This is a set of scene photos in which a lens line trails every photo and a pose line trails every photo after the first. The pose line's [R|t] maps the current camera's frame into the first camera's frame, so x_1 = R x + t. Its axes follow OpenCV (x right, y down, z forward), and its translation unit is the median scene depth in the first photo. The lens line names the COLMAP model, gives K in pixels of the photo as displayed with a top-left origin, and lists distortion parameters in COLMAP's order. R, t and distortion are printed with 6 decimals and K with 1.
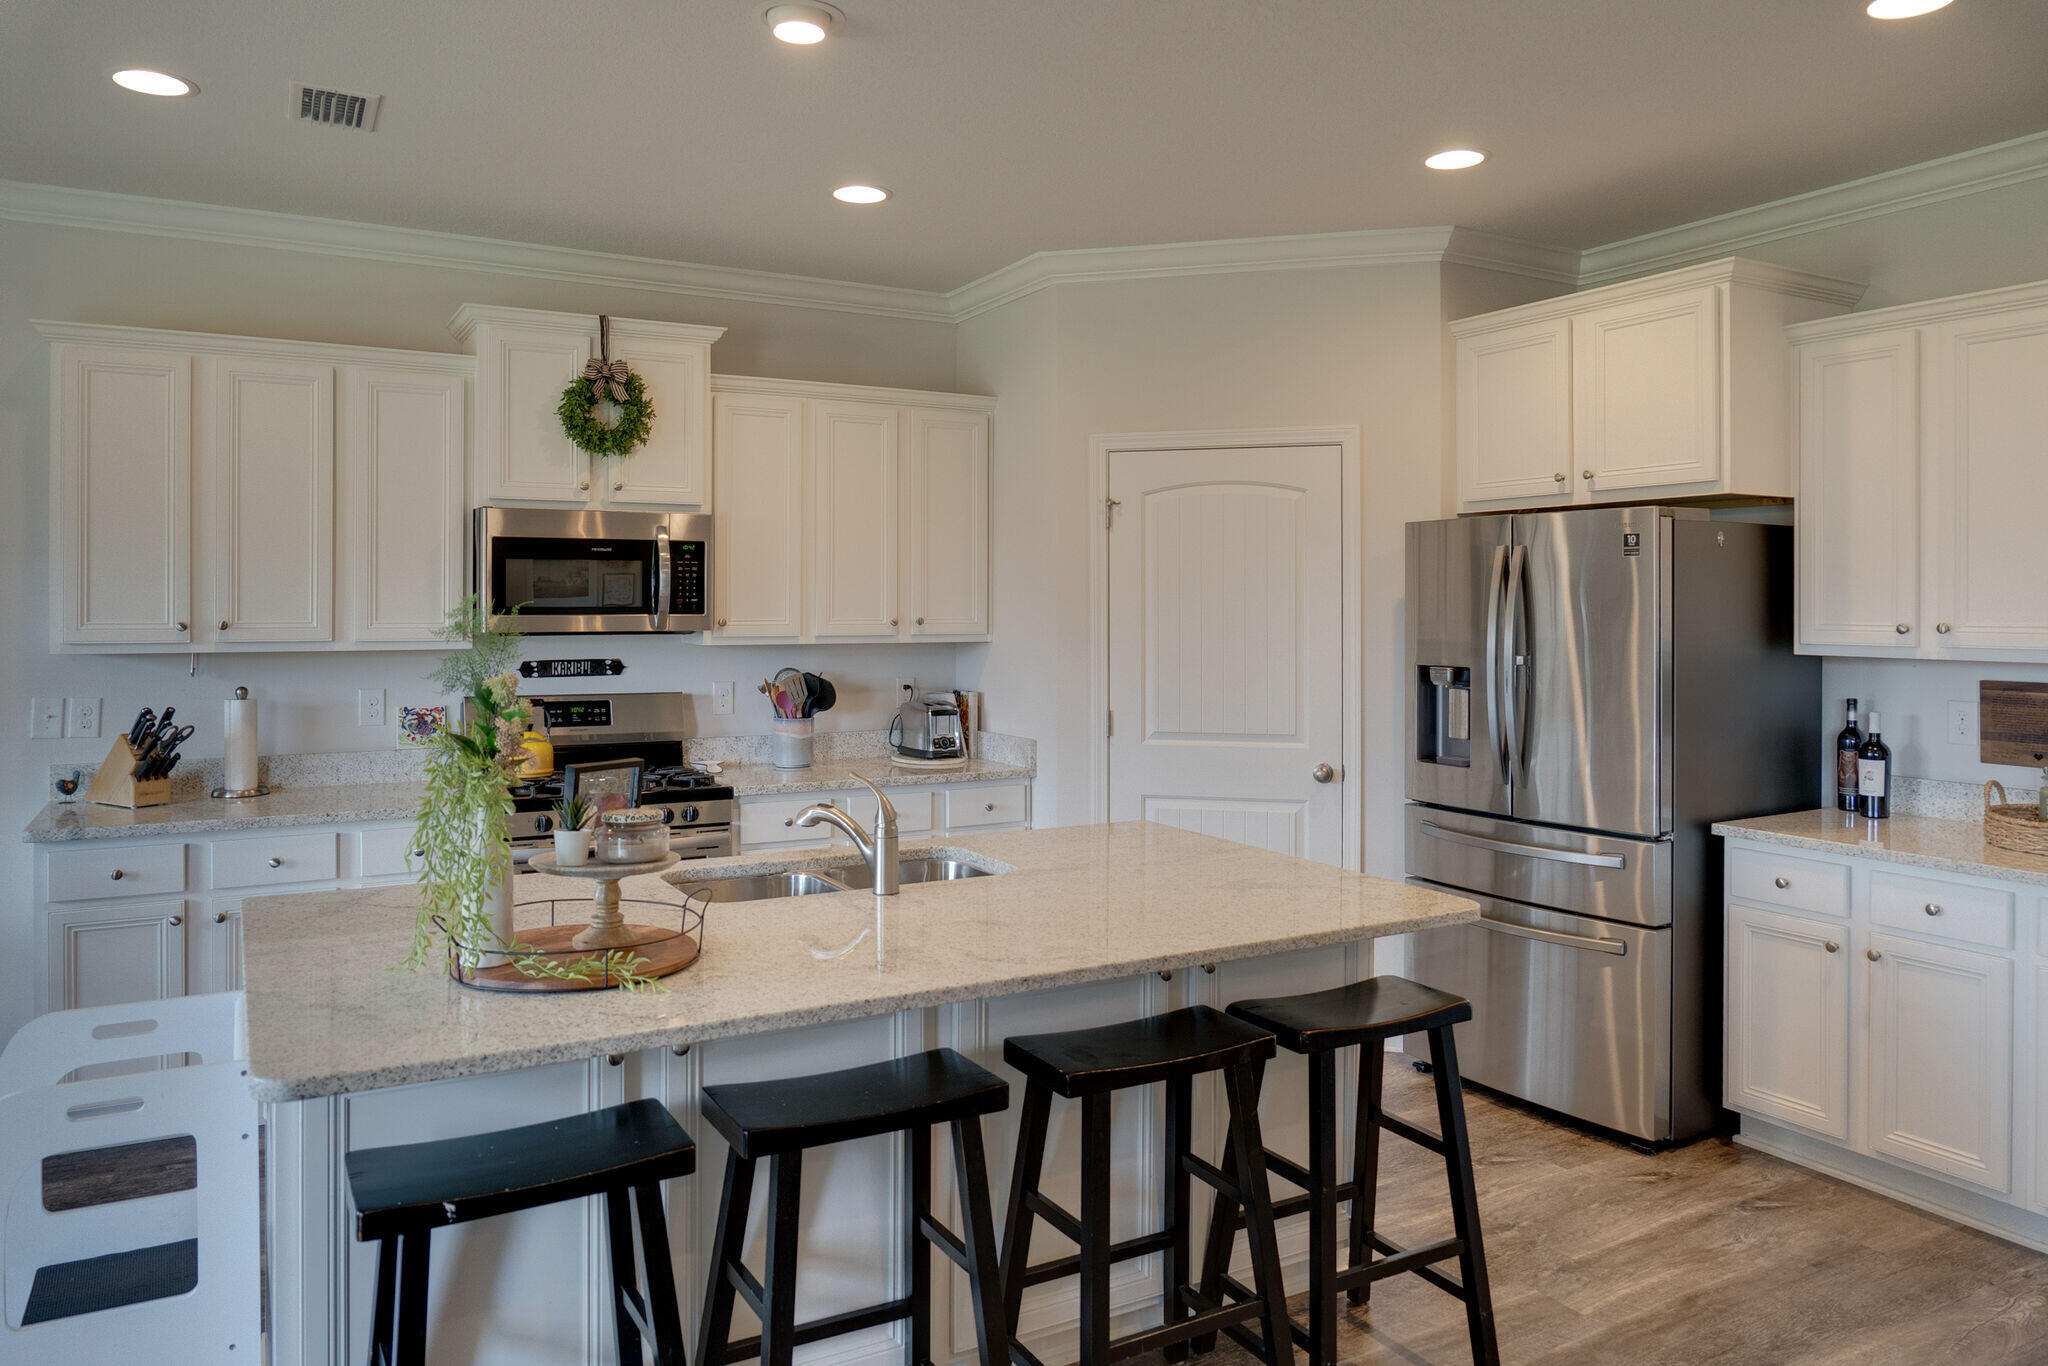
lens RADIAL K [[1399.4, 0, 1002.1], [0, 1399.4, 595.7], [0, 0, 1]] dist [-0.018085, 0.005588]
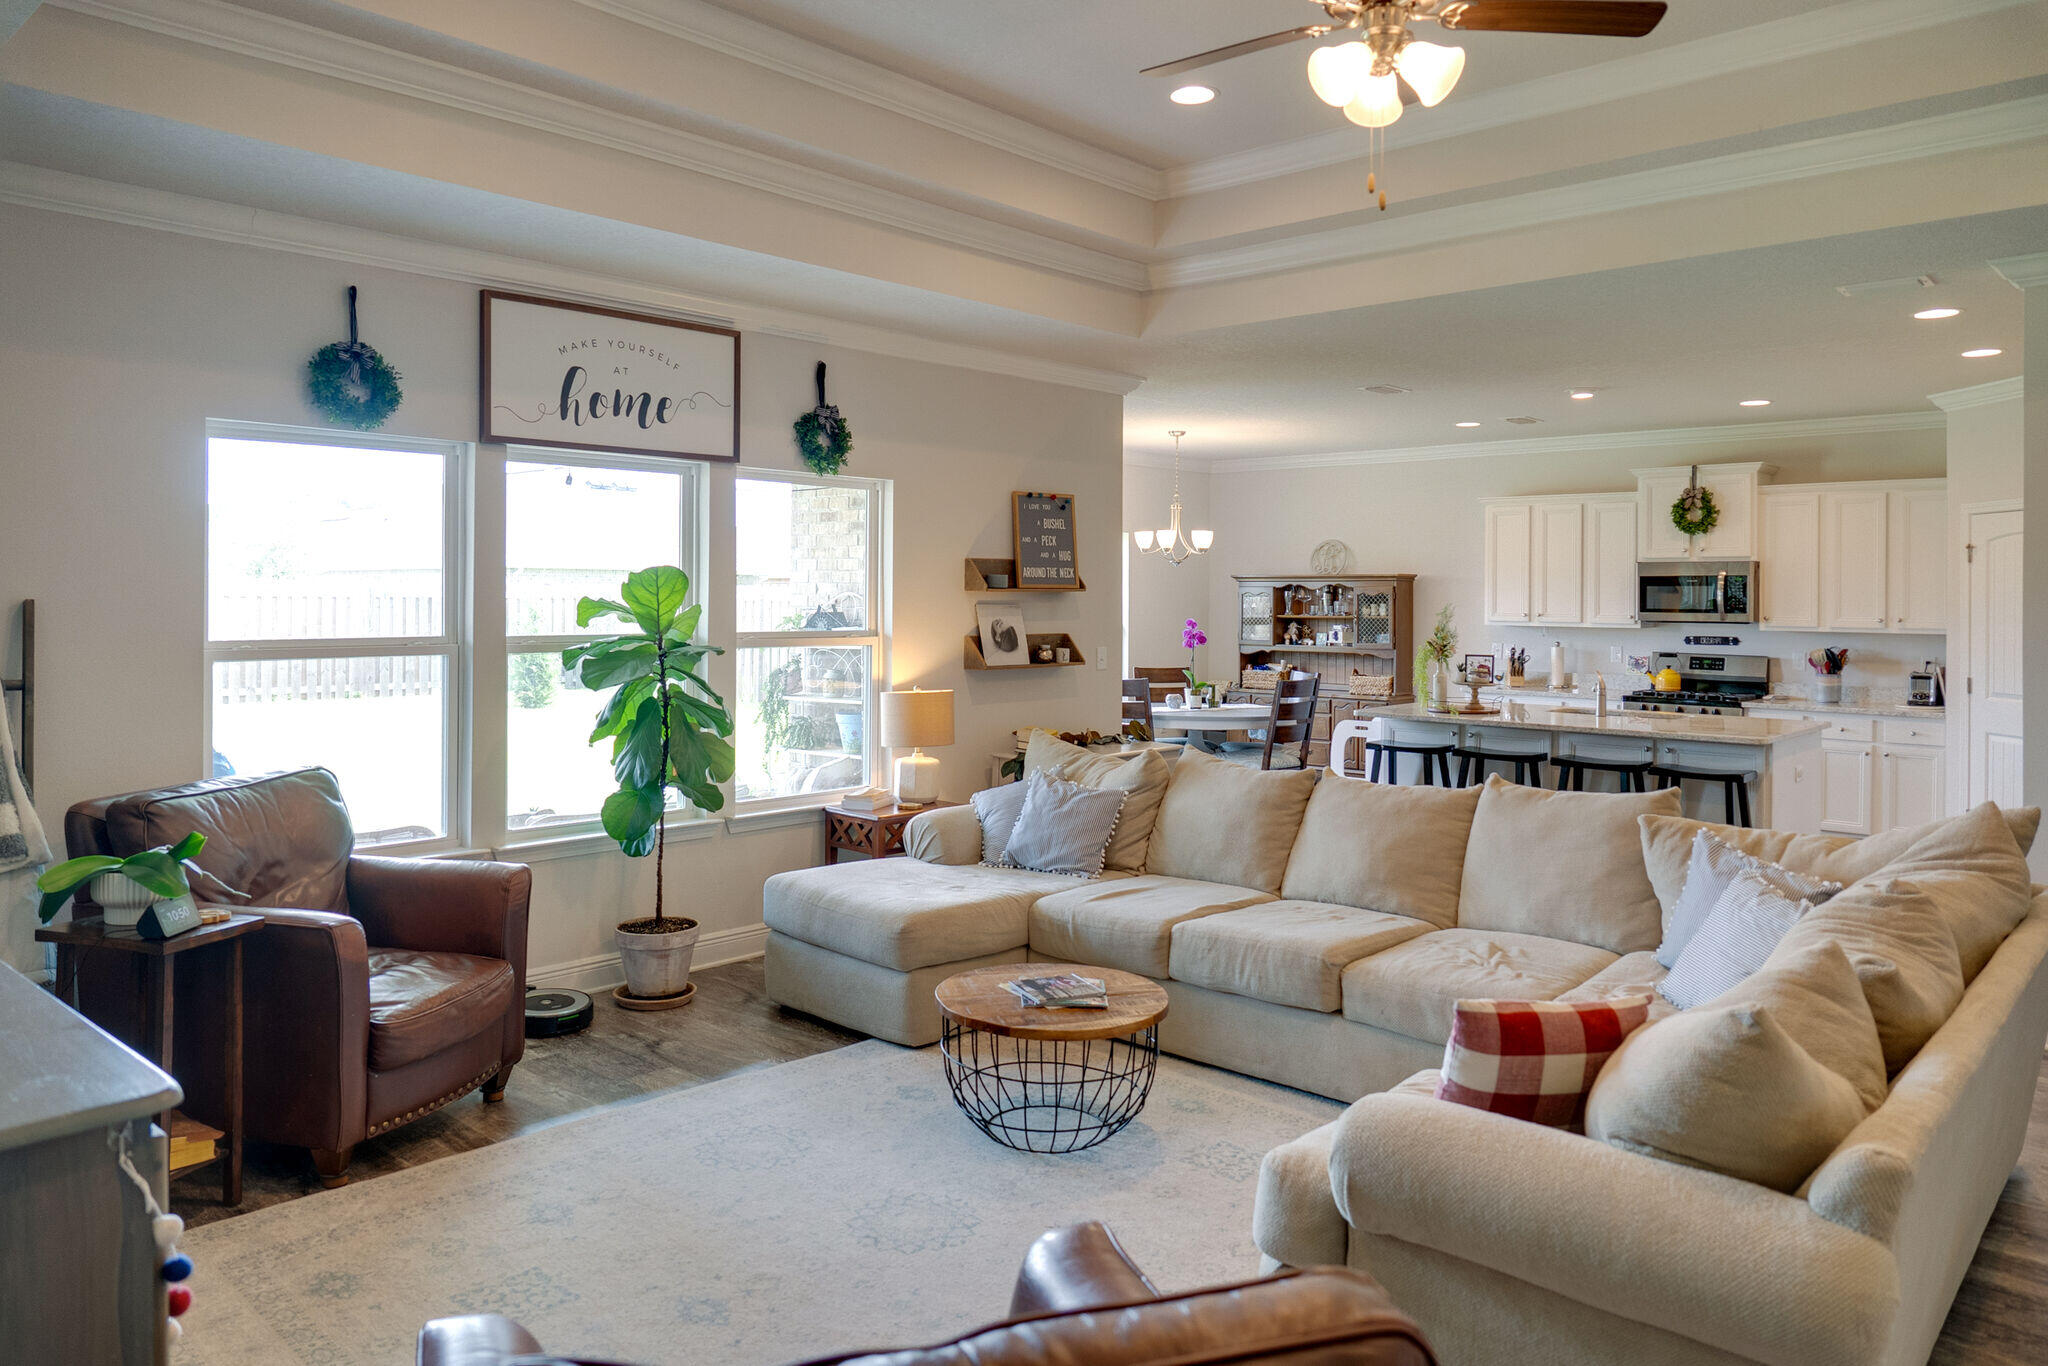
lens RADIAL K [[1399.4, 0, 1034.3], [0, 1399.4, 598.8], [0, 0, 1]] dist [-0.018085, 0.005588]
pose [[0.316365, 0.002613, -0.948634, 1.294672], [-0.003524, 0.999993, 0.001579, -0.006437], [0.948631, 0.002843, 0.316372, -0.532675]]
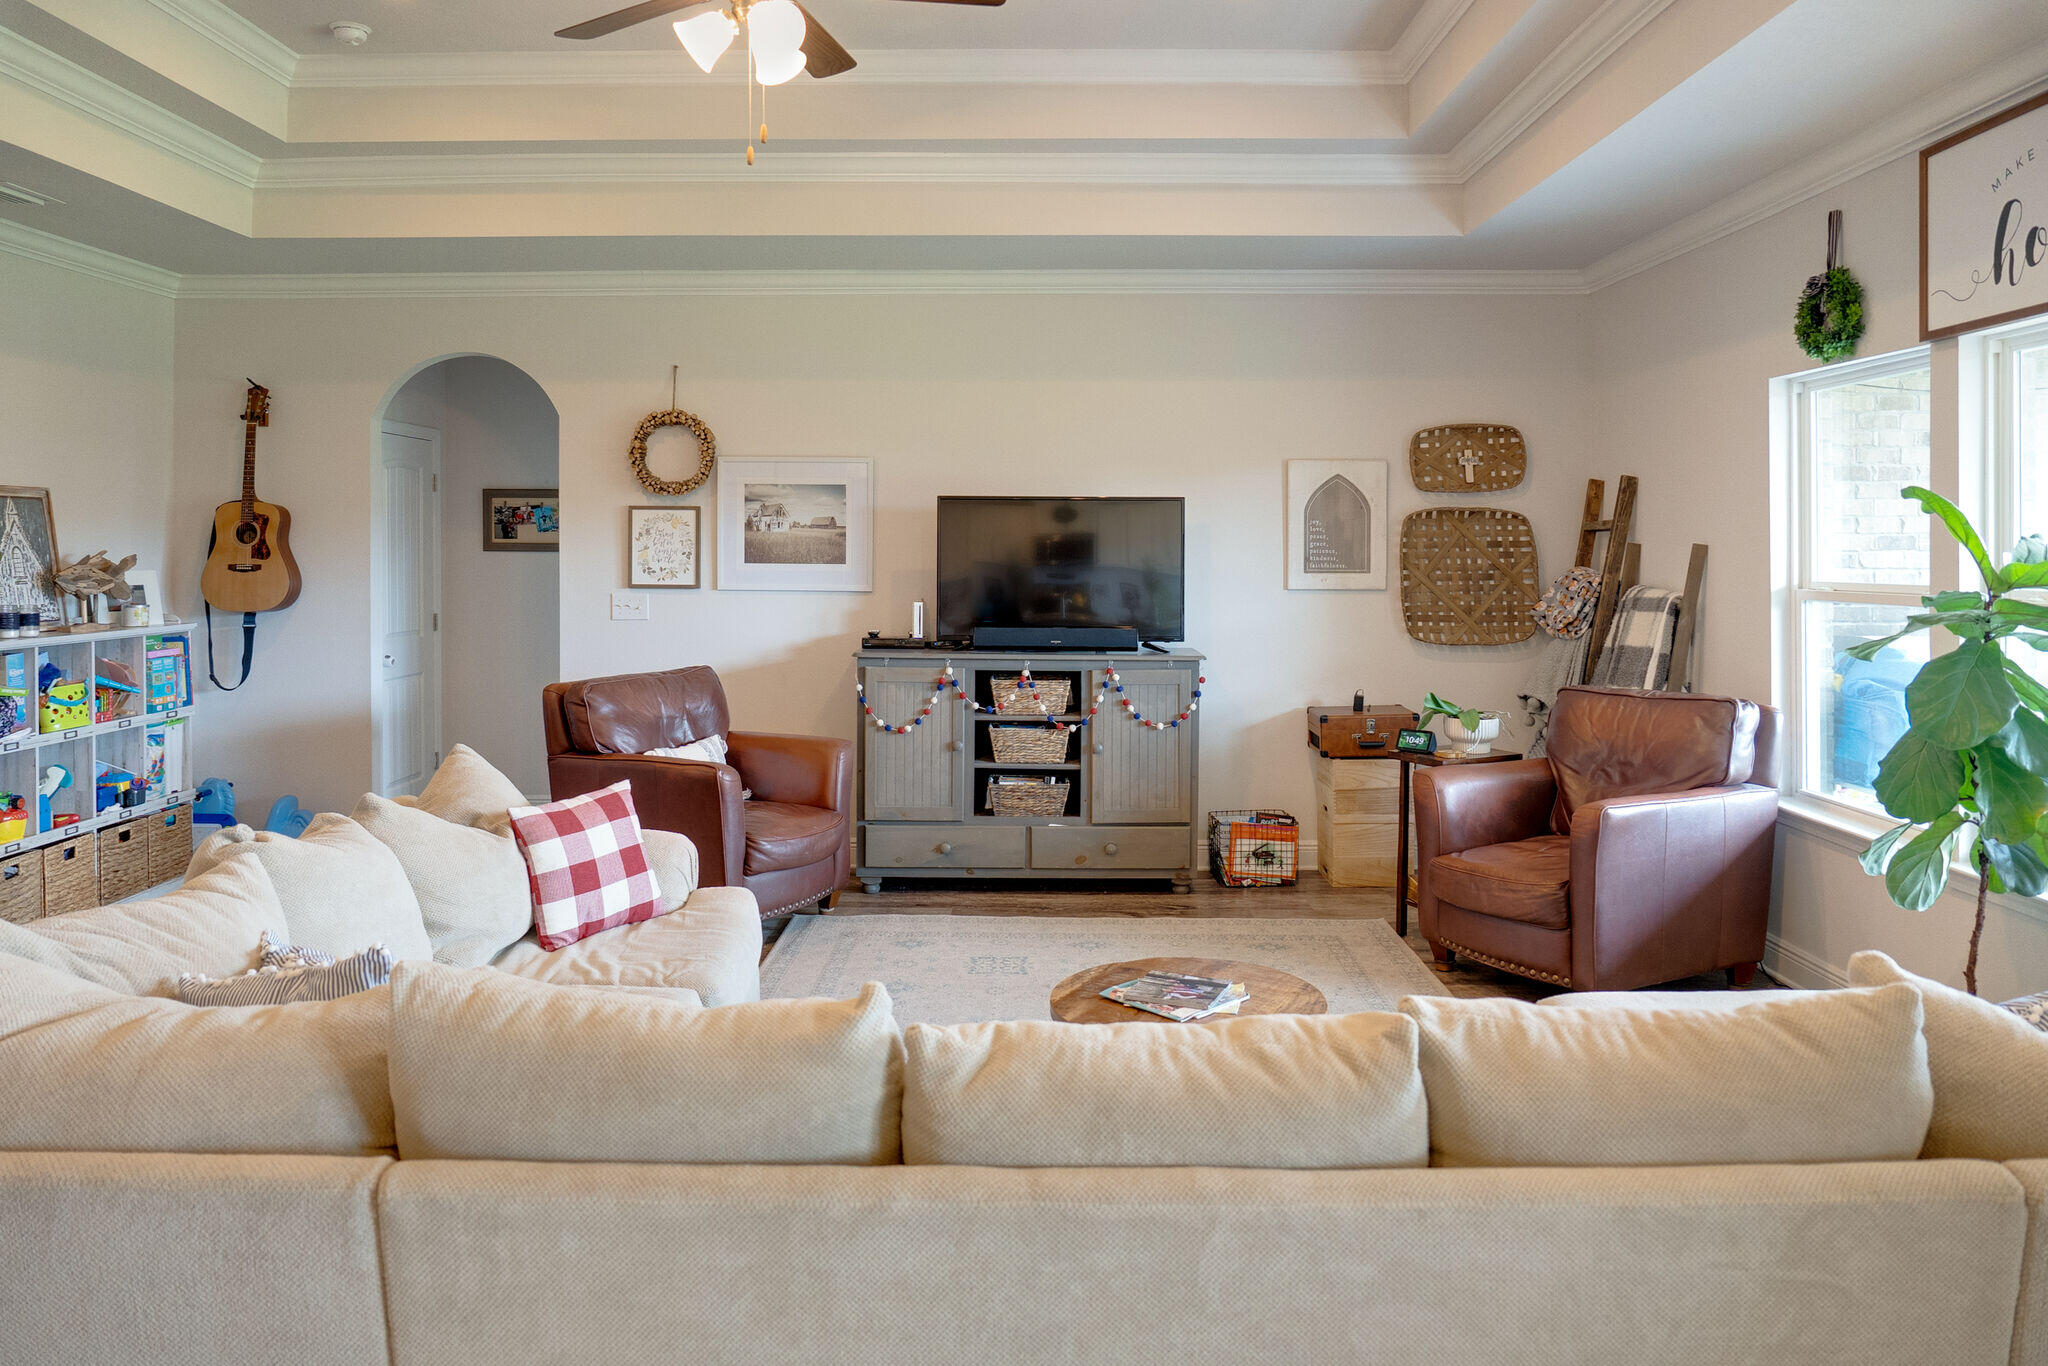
lens RADIAL K [[1399.4, 0, 1027.7], [0, 1399.4, 549.5], [0, 0, 1]] dist [-0.018085, 0.005588]
pose [[-0.864063, -0.004037, 0.503368, 0.200296], [-0.004882, 0.999988, -0.000359, 0.005492], [-0.503361, -0.002767, -0.864072, 0.404075]]
